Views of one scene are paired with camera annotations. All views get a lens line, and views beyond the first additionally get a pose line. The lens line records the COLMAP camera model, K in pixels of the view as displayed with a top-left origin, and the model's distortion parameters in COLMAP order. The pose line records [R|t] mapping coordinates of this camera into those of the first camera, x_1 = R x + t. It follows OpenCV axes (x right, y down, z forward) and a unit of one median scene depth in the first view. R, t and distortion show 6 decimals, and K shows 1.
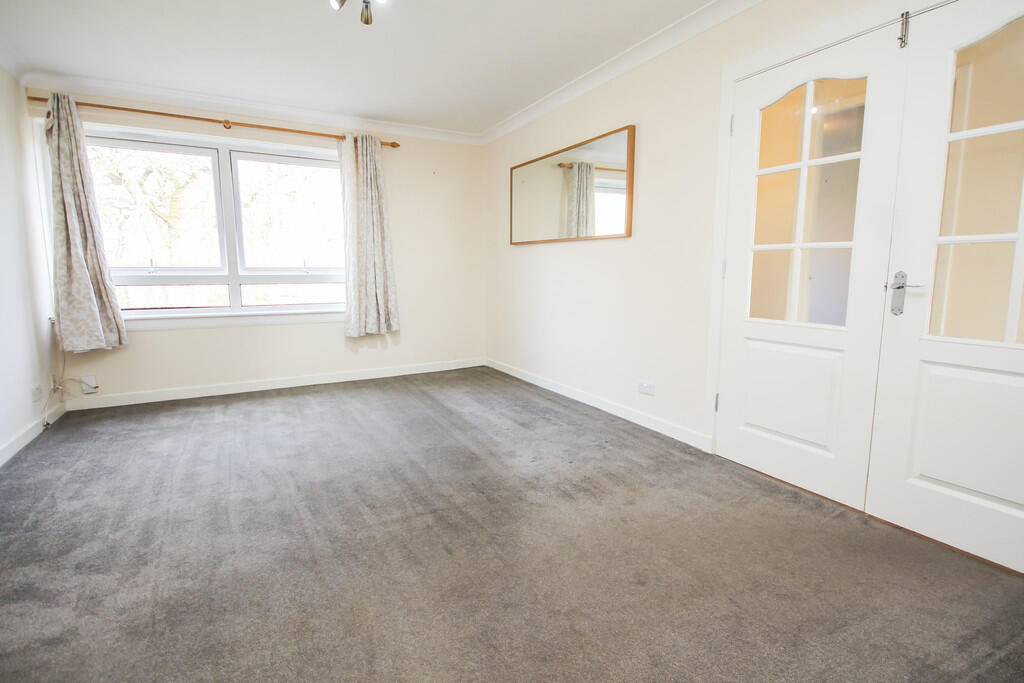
lens RADIAL K [[479.6, 0, 522.5], [0, 479.6, 335.7], [0, 0, 1]] dist [-0.002239, 0.000608]
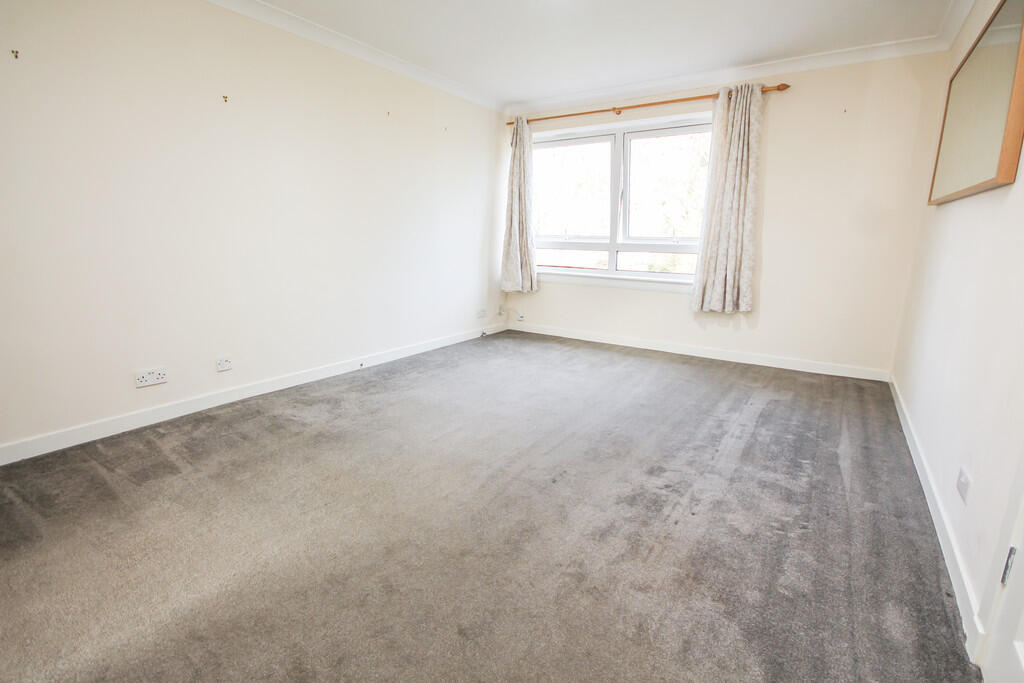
lens RADIAL K [[479.6, 0, 522.7], [0, 479.6, 340.4], [0, 0, 1]] dist [-0.002239, 0.000608]
pose [[0.453622, 0.200920, -0.868250, 0.397260], [-0.132040, 0.978654, 0.157483, -0.053398], [0.881358, 0.043206, 0.470468, 0.288956]]
